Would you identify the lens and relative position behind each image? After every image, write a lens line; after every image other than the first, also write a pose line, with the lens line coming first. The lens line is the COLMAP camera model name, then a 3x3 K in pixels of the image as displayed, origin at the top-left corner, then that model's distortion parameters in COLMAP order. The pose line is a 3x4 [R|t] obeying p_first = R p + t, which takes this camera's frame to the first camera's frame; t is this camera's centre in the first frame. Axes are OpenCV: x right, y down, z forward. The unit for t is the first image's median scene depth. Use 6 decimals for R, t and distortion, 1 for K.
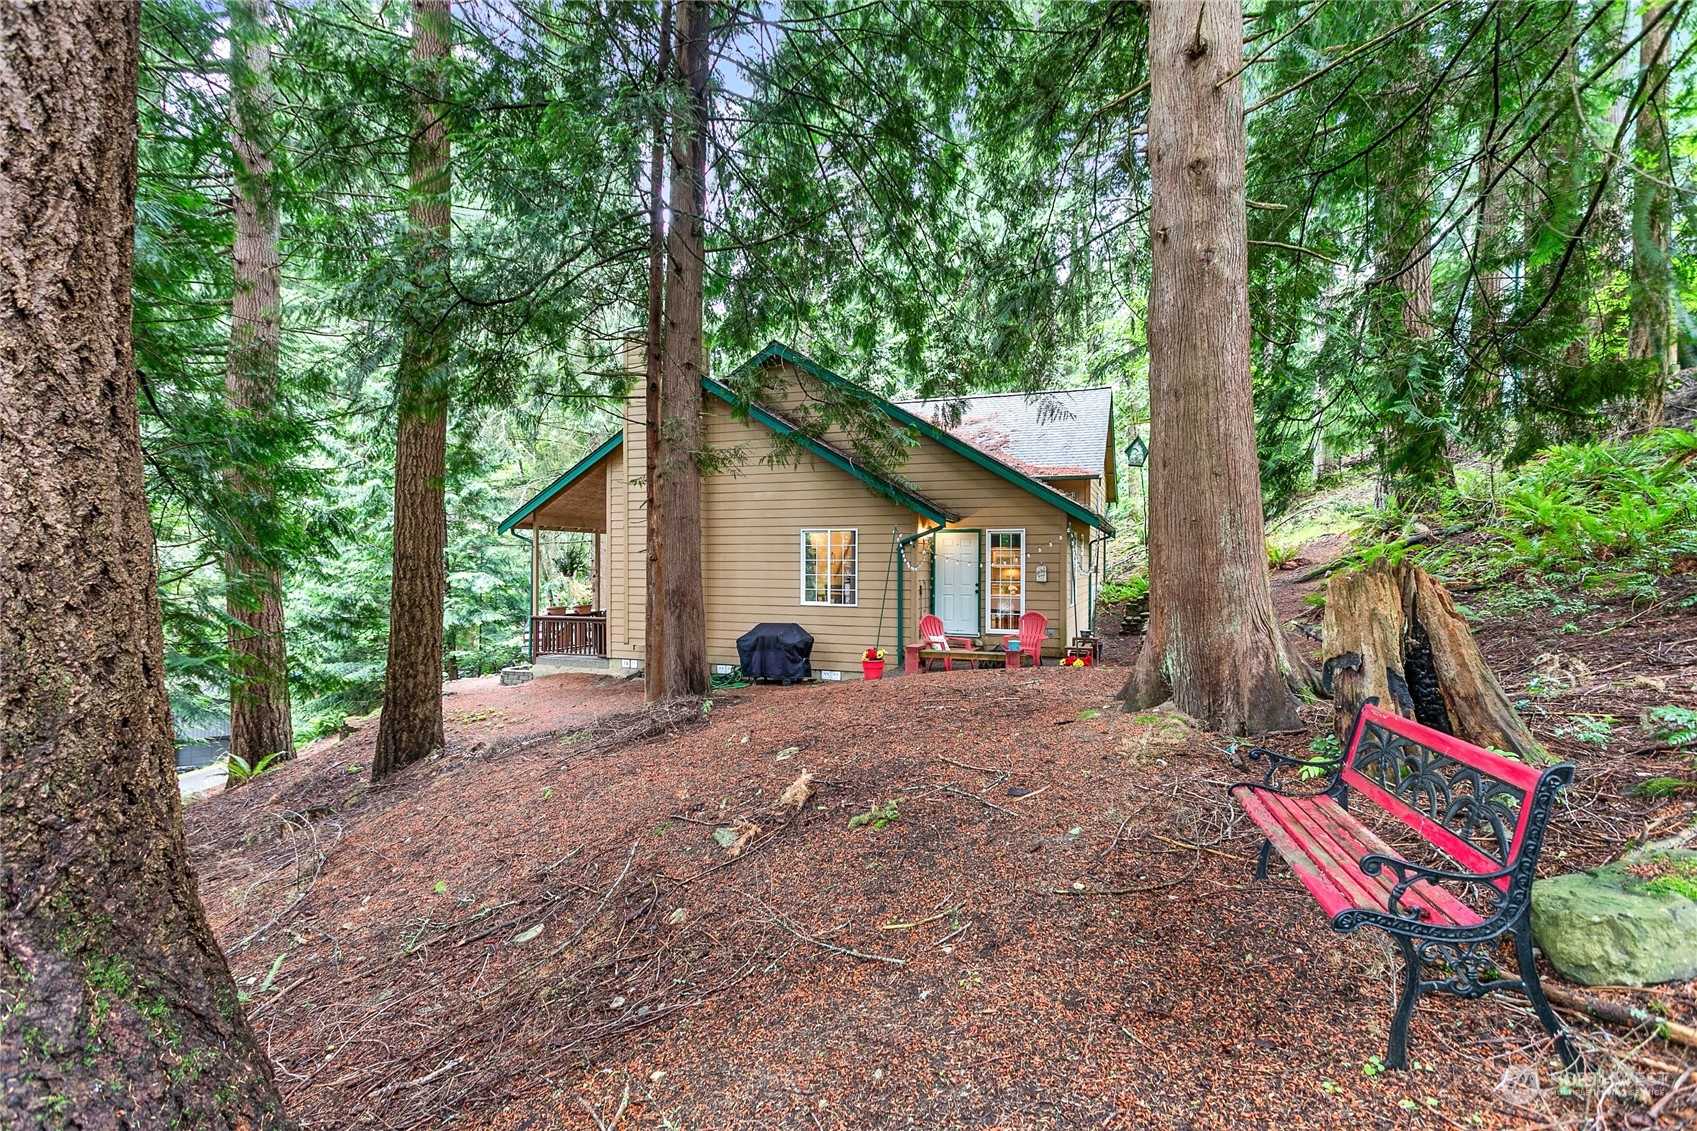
lens RADIAL K [[809.7, 0, 852.9], [0, 809.7, 560.8], [0, 0, 1]] dist [0.002064, 0.000464]
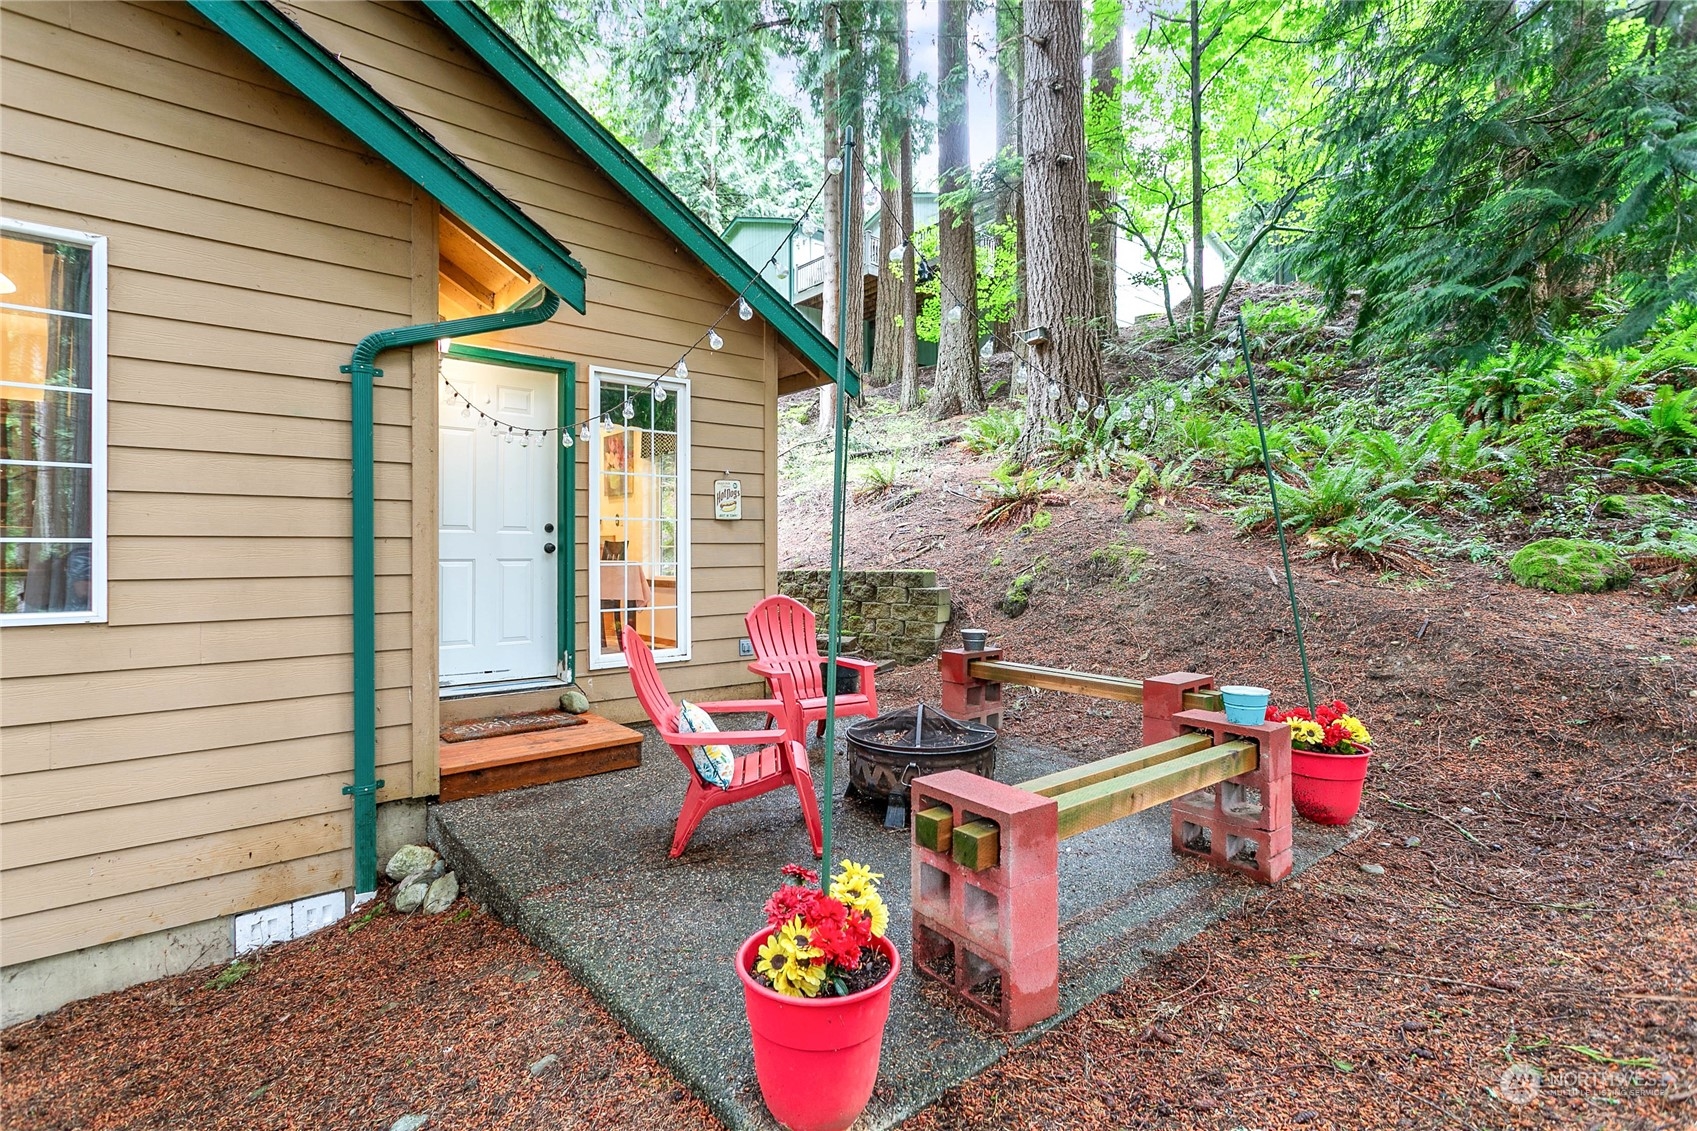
lens RADIAL K [[809.7, 0, 852.5], [0, 809.7, 559.0], [0, 0, 1]] dist [0.002064, 0.000464]
pose [[0.489519, -0.009496, 0.871941, -0.079094], [-0.010424, 0.999806, 0.016741, 0.035031], [-0.871931, -0.017284, 0.489324, 0.723969]]
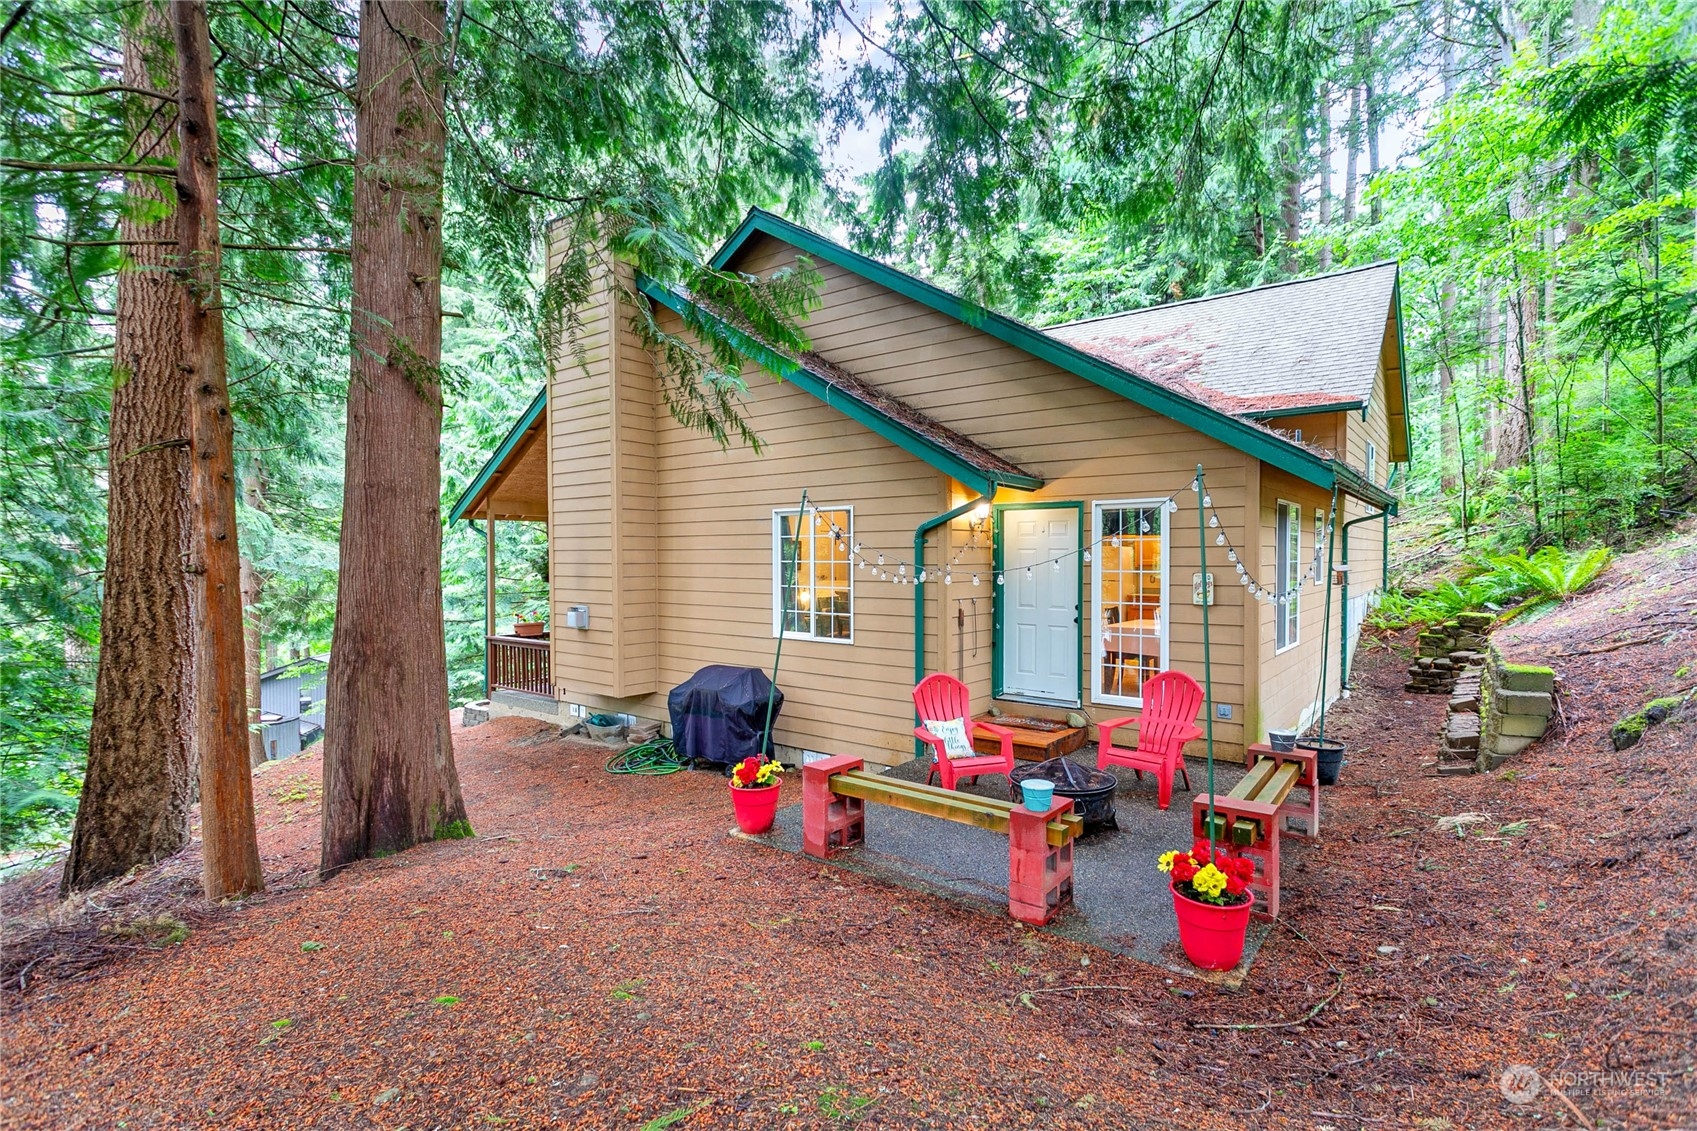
lens RADIAL K [[809.7, 0, 839.6], [0, 809.7, 575.8], [0, 0, 1]] dist [0.002064, 0.000464]
pose [[0.951853, 0.002960, -0.306541, 0.166168], [0.006156, 0.999567, 0.028769, -0.007184], [0.306494, -0.029271, 0.951423, 0.452597]]
